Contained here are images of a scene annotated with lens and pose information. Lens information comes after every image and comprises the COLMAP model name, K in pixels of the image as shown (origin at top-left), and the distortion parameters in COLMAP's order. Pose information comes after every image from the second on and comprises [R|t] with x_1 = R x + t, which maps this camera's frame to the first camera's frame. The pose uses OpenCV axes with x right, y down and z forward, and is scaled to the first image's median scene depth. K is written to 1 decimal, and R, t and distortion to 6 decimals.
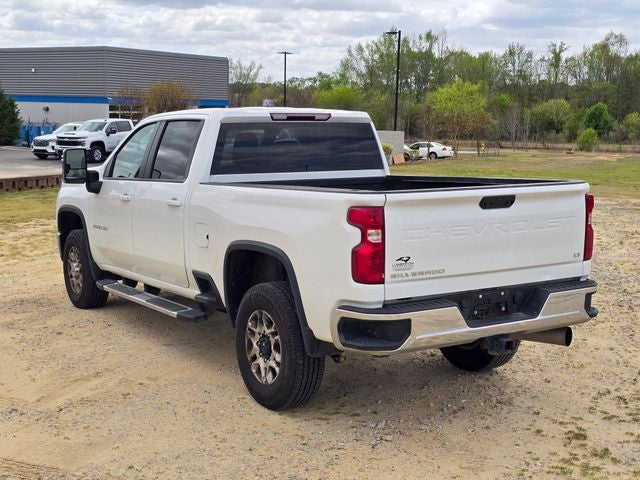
lens RADIAL K [[917.1, 0, 307.1], [0, 917.1, 241.8], [0, 0, 1]] dist [0.099888, -0.091995]
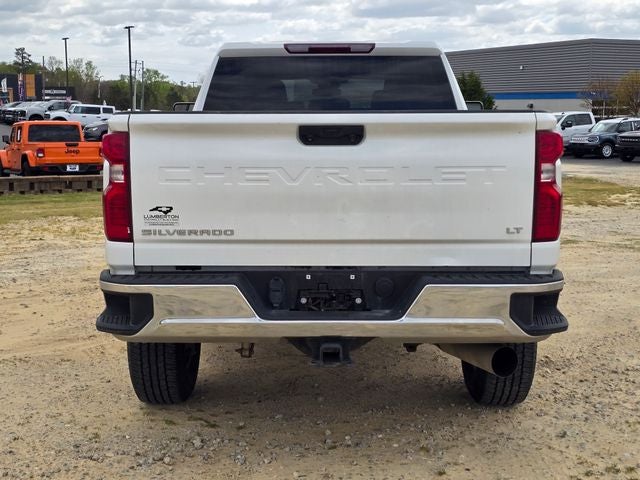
lens RADIAL K [[917.1, 0, 307.1], [0, 917.1, 241.8], [0, 0, 1]] dist [0.099888, -0.091995]
pose [[0.851502, 0.067782, -0.519951, 0.534979], [-0.069090, 0.997467, 0.016887, 0.022653], [0.519779, 0.021544, 0.854029, 0.431407]]
